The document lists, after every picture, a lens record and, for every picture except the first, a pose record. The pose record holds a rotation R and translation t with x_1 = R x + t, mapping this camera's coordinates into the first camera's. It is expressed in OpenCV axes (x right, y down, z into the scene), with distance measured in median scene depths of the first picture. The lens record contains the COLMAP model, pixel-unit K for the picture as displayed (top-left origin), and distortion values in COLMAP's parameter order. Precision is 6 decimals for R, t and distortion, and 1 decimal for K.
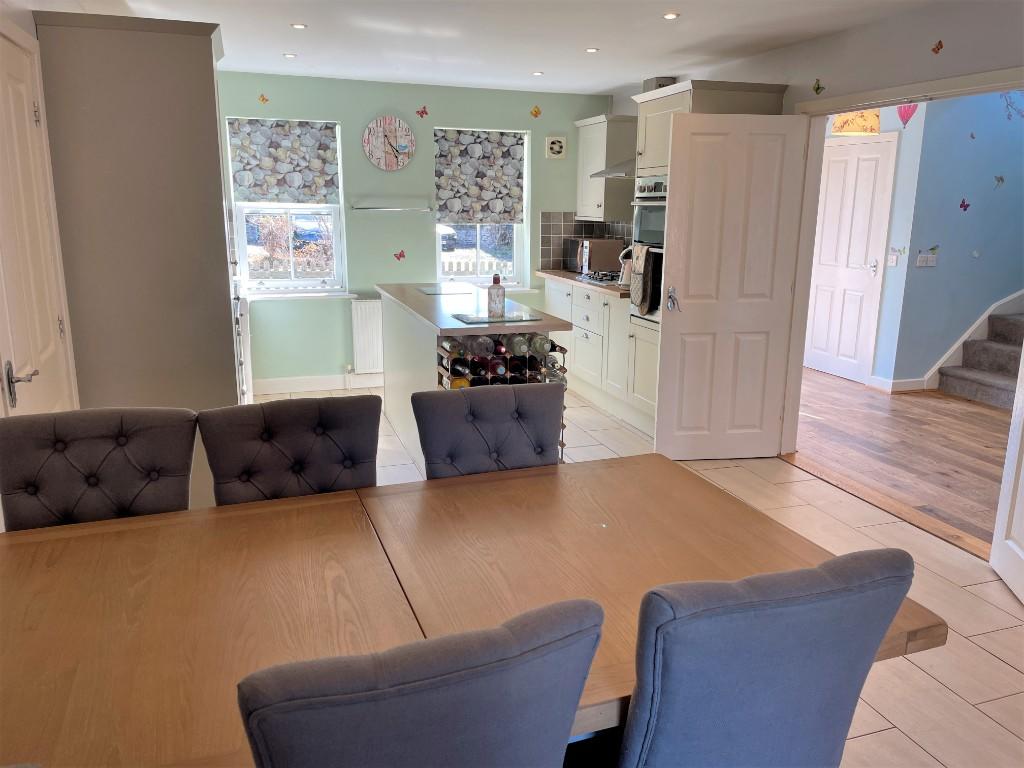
lens RADIAL K [[782.7, 0, 533.2], [0, 782.7, 383.6], [0, 0, 1]] dist [0.072600, -0.076962]
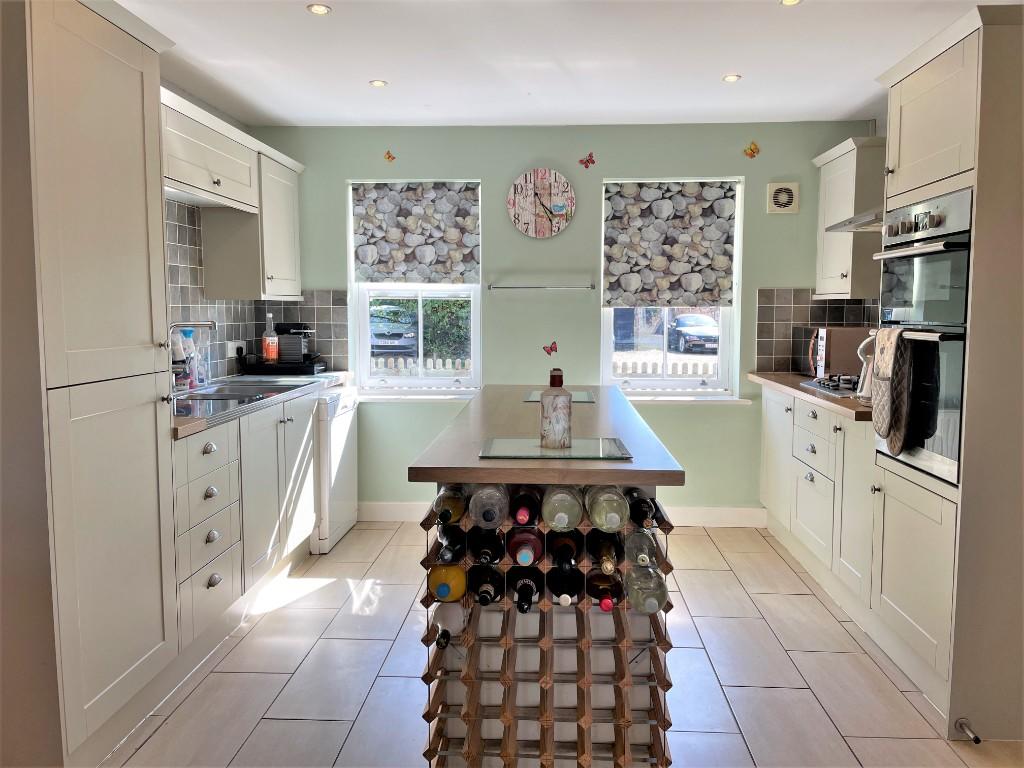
lens RADIAL K [[782.7, 0, 518.7], [0, 782.7, 372.9], [0, 0, 1]] dist [0.072600, -0.076962]
pose [[0.922646, 0.021299, -0.385059, 0.091510], [-0.077435, 0.988370, -0.130873, -0.042140], [0.377794, 0.150566, 0.913565, 0.323912]]
